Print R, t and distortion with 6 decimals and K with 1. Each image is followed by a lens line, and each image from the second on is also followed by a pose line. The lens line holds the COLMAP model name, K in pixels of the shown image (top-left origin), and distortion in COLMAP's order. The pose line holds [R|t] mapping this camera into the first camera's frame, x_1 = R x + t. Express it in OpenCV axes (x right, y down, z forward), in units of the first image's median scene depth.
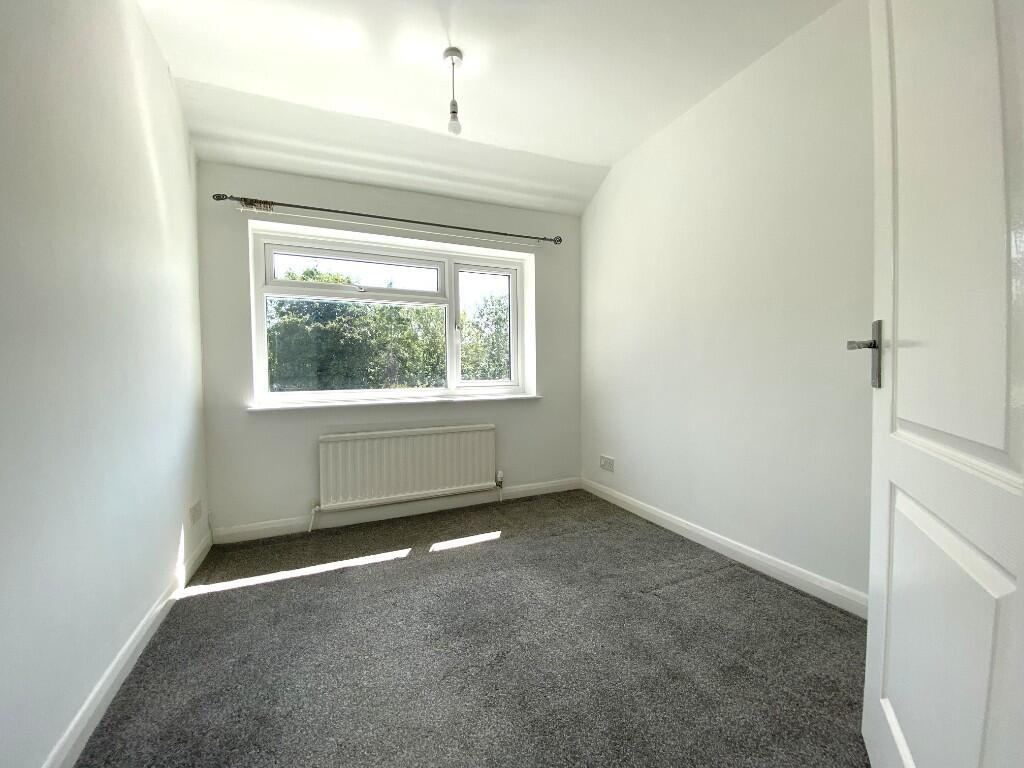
lens RADIAL K [[417.3, 0, 506.4], [0, 417.3, 381.1], [0, 0, 1]] dist [0.017676, -0.017393]
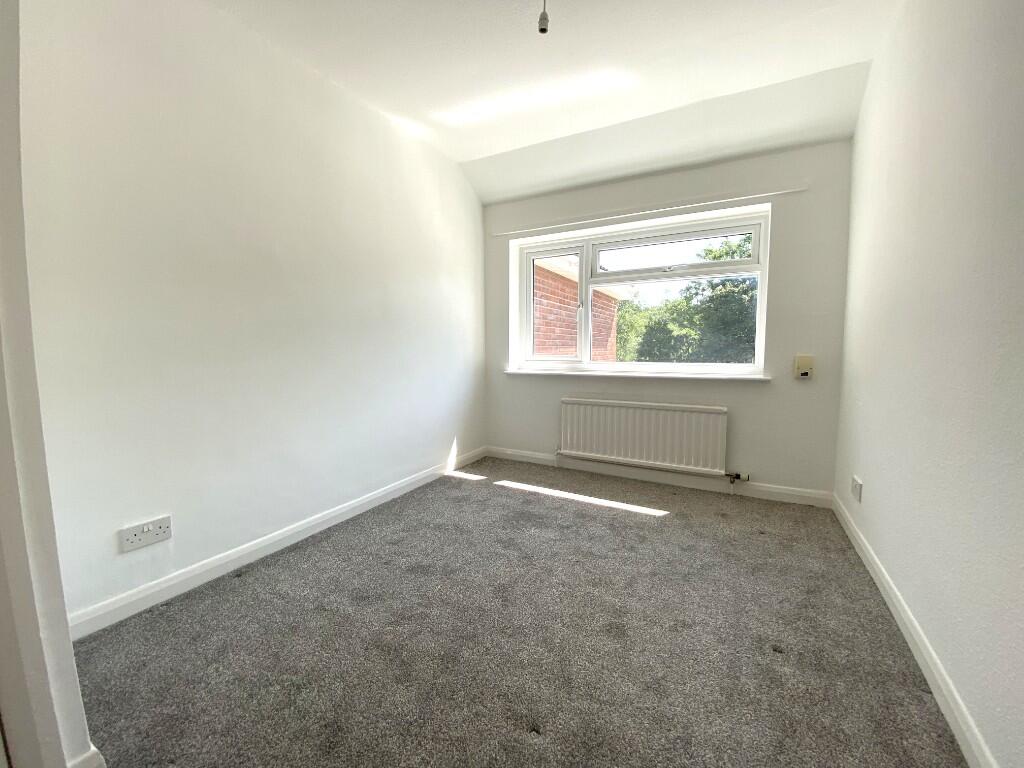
lens RADIAL K [[412.7, 0, 508.7], [0, 412.7, 381.1], [0, 0, 1]] dist [0.011646, -0.017100]
pose [[0.580800, 0.079728, -0.810132, 0.485889], [-0.023659, 0.996425, 0.081101, -0.015980], [0.813702, -0.027937, 0.580610, 0.129209]]
